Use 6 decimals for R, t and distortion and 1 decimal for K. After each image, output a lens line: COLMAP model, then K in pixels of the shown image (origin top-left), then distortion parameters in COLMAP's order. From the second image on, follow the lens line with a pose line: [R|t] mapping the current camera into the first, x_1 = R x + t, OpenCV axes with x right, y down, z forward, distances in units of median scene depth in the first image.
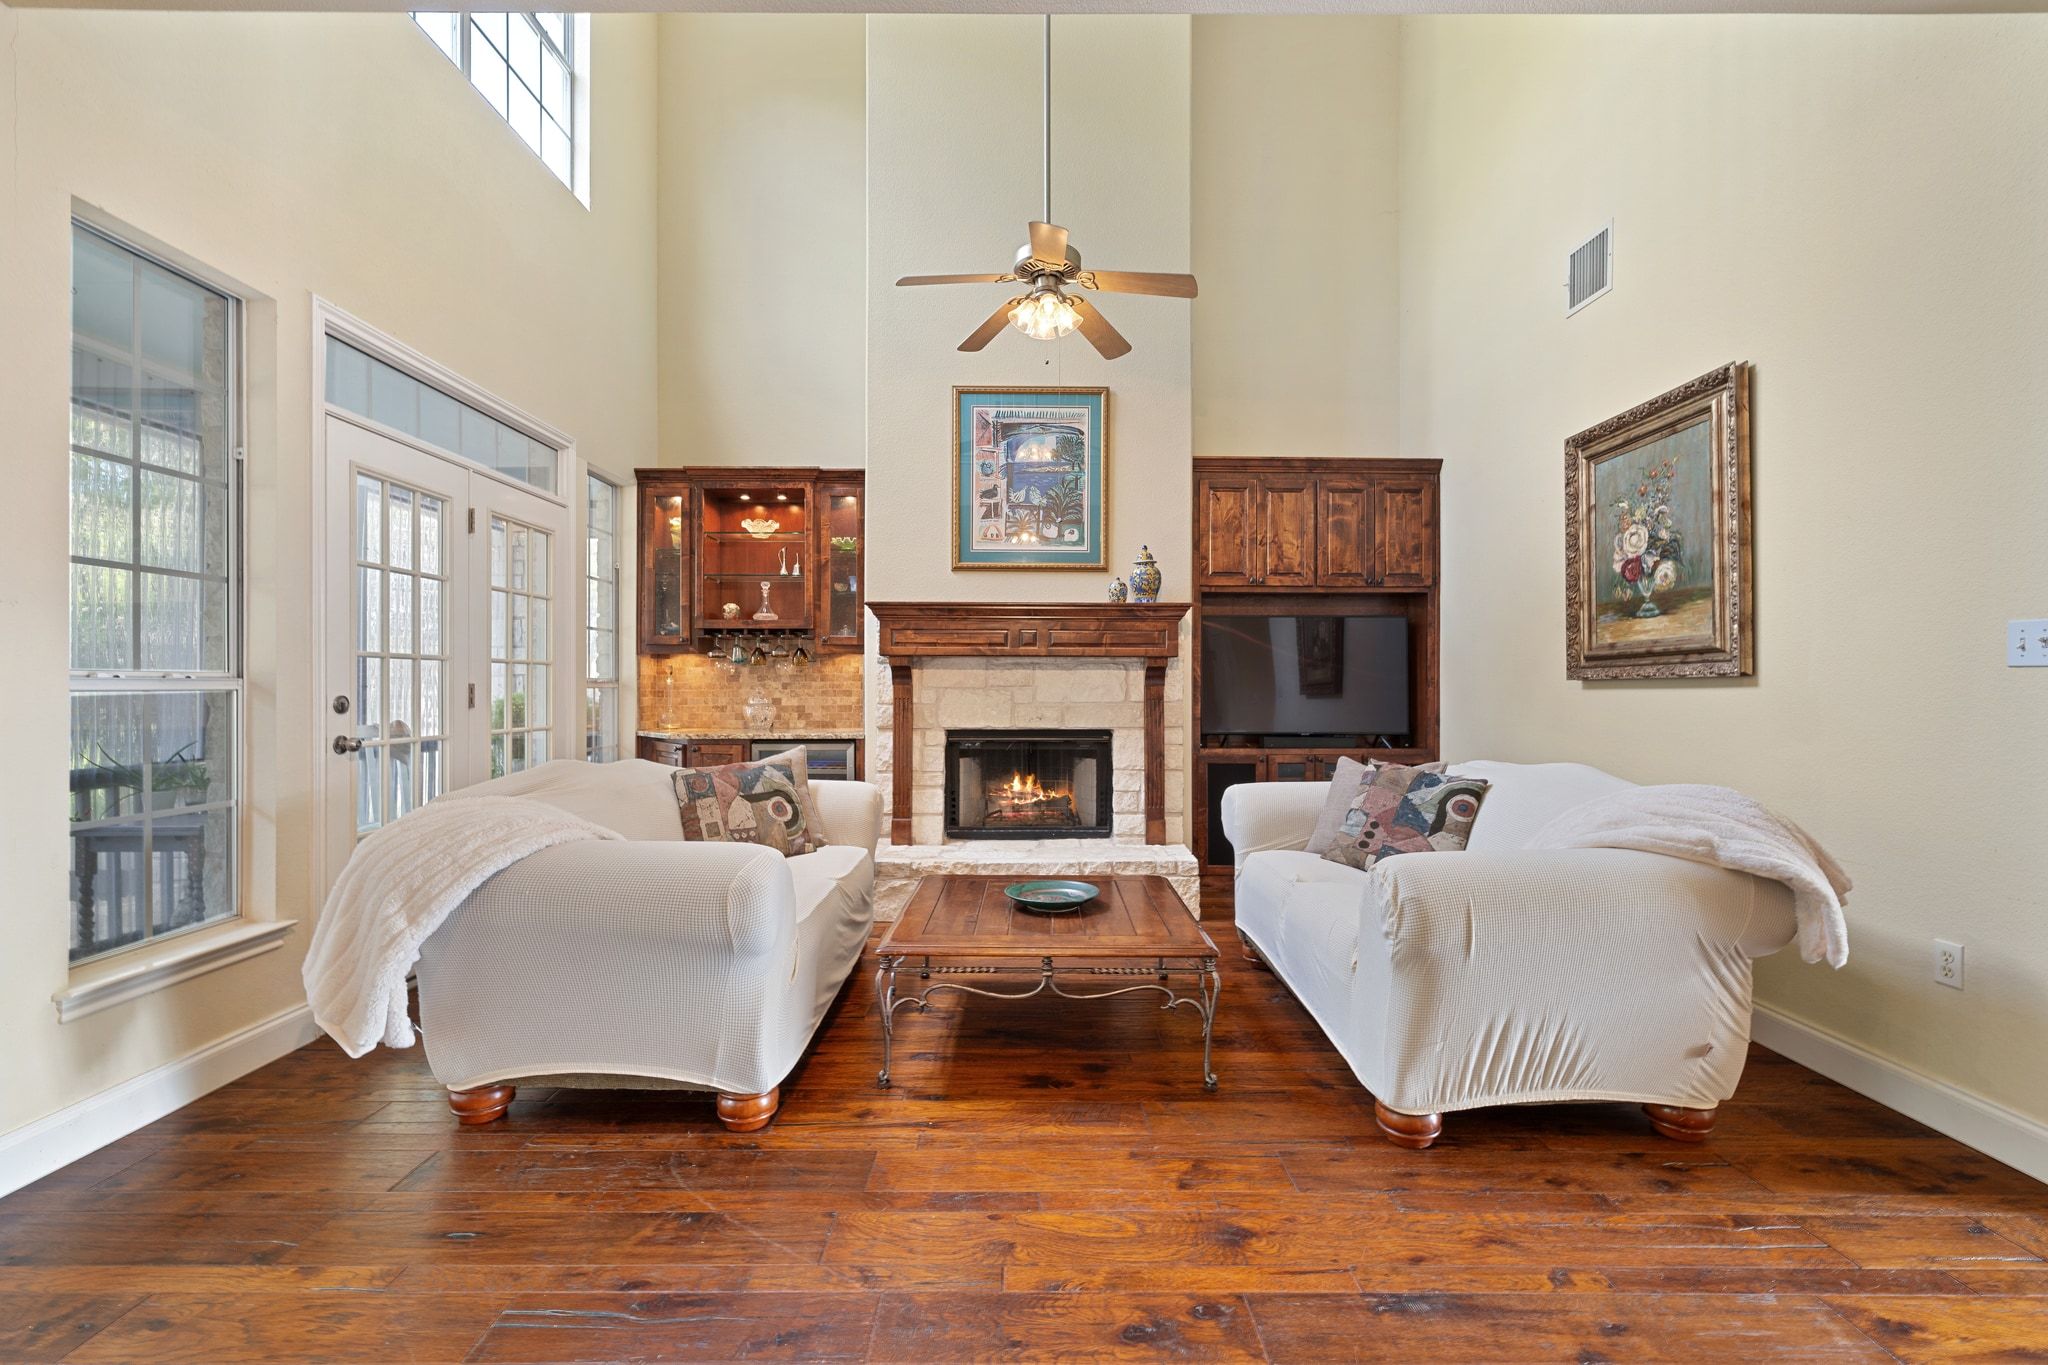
lens RADIAL K [[807.5, 0, 1024.0], [0, 807.5, 682.5], [0, 0, 1]] dist [0.002067, -0.000221]
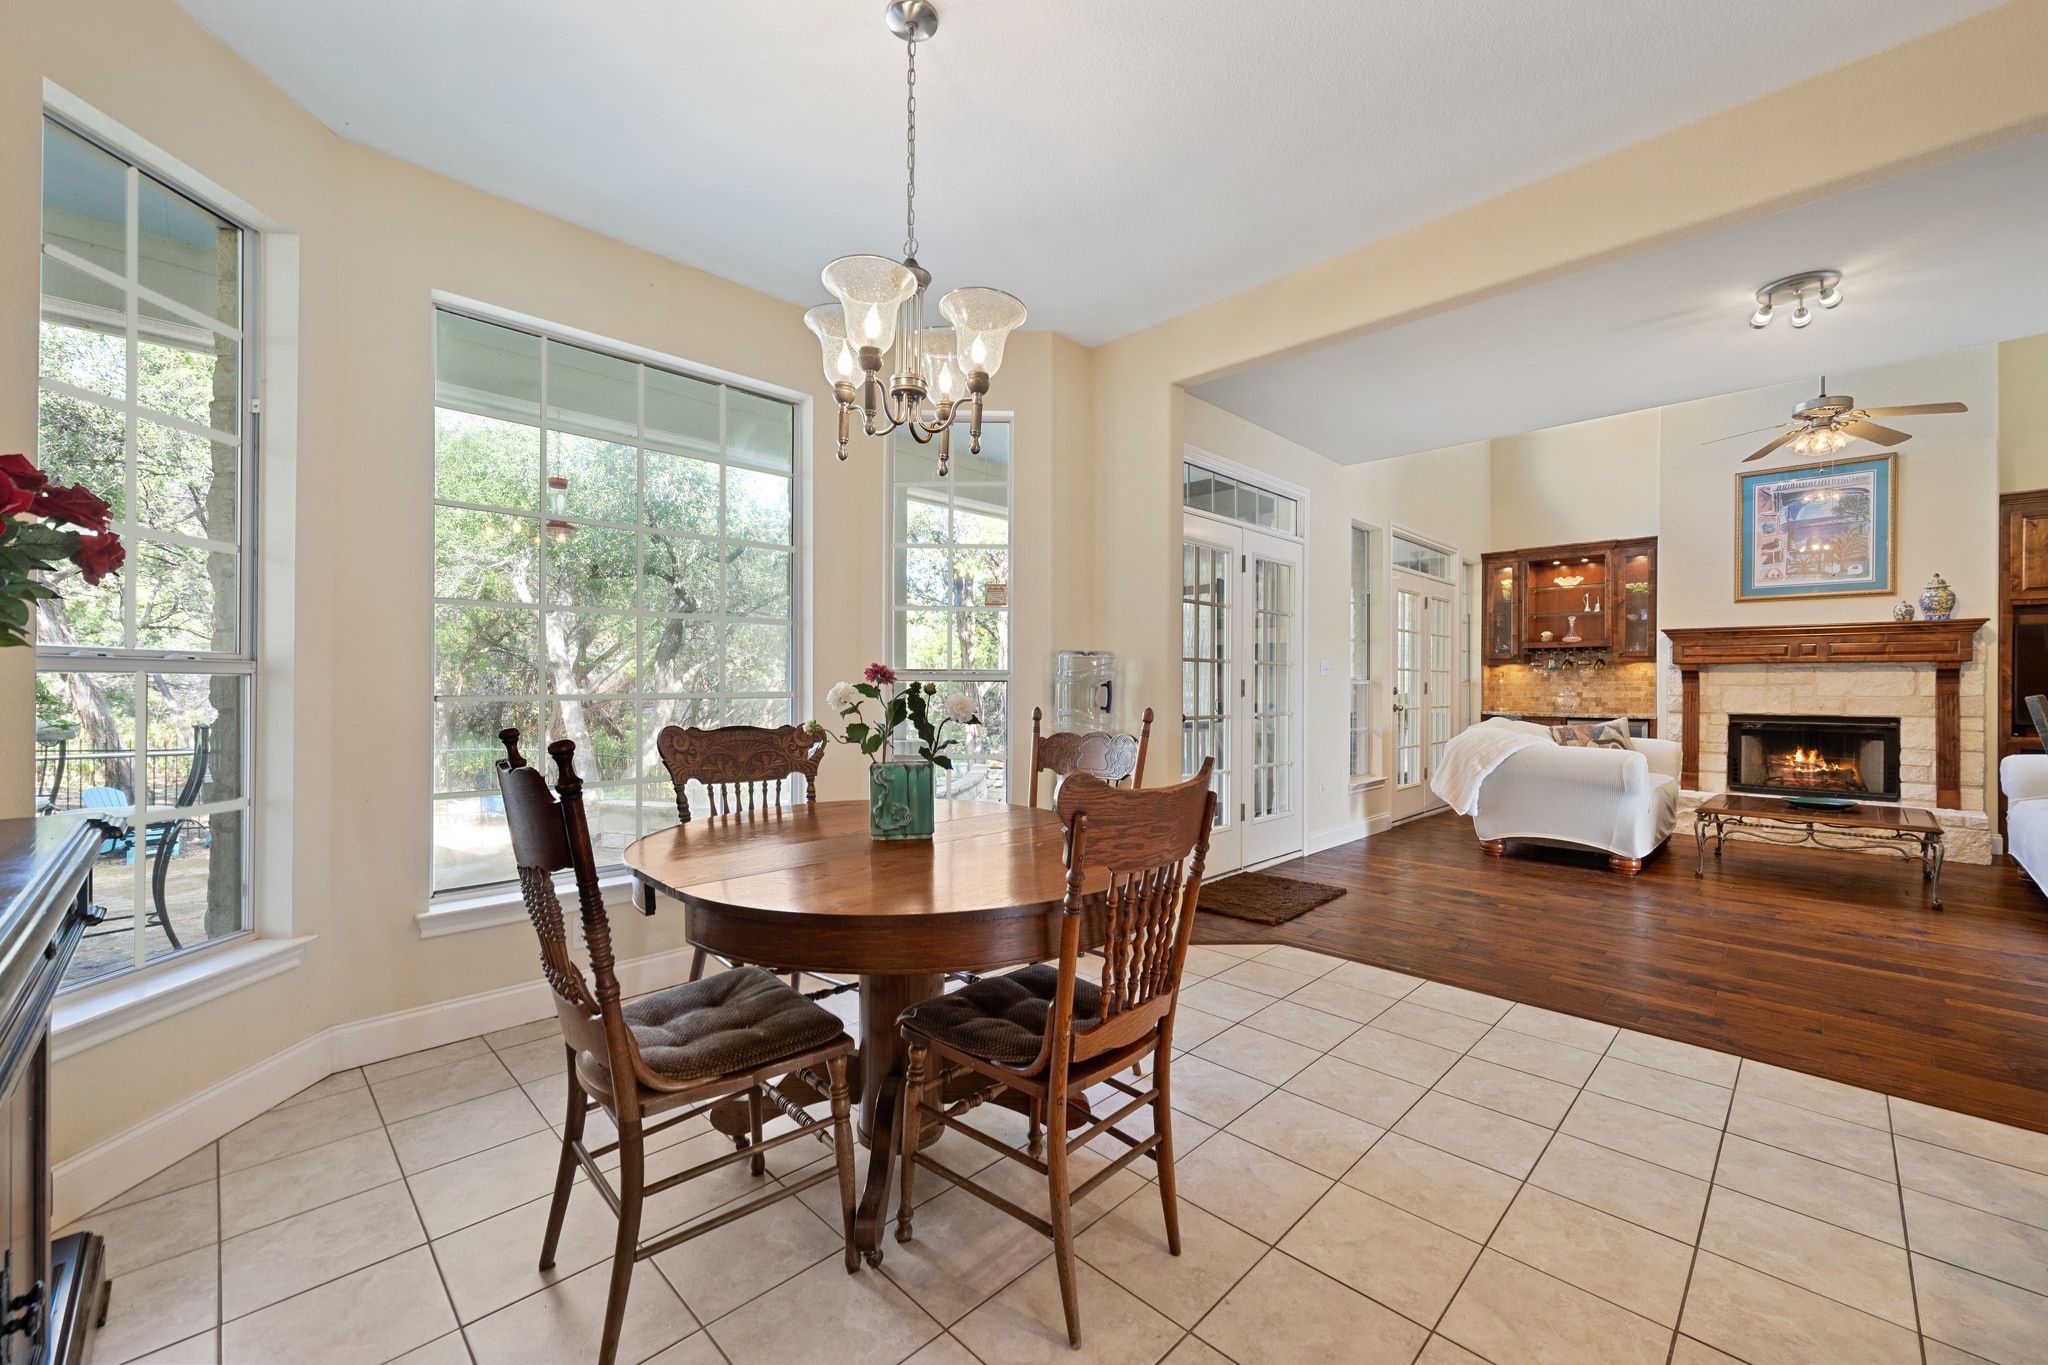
lens RADIAL K [[807.5, 0, 1024.0], [0, 807.5, 682.5], [0, 0, 1]] dist [0.002067, -0.000221]
pose [[0.705967, -0.000149, -0.708245, 0.036102], [-0.002119, 0.999995, -0.002323, 0.007724], [0.708242, 0.003141, 0.705963, -0.893177]]
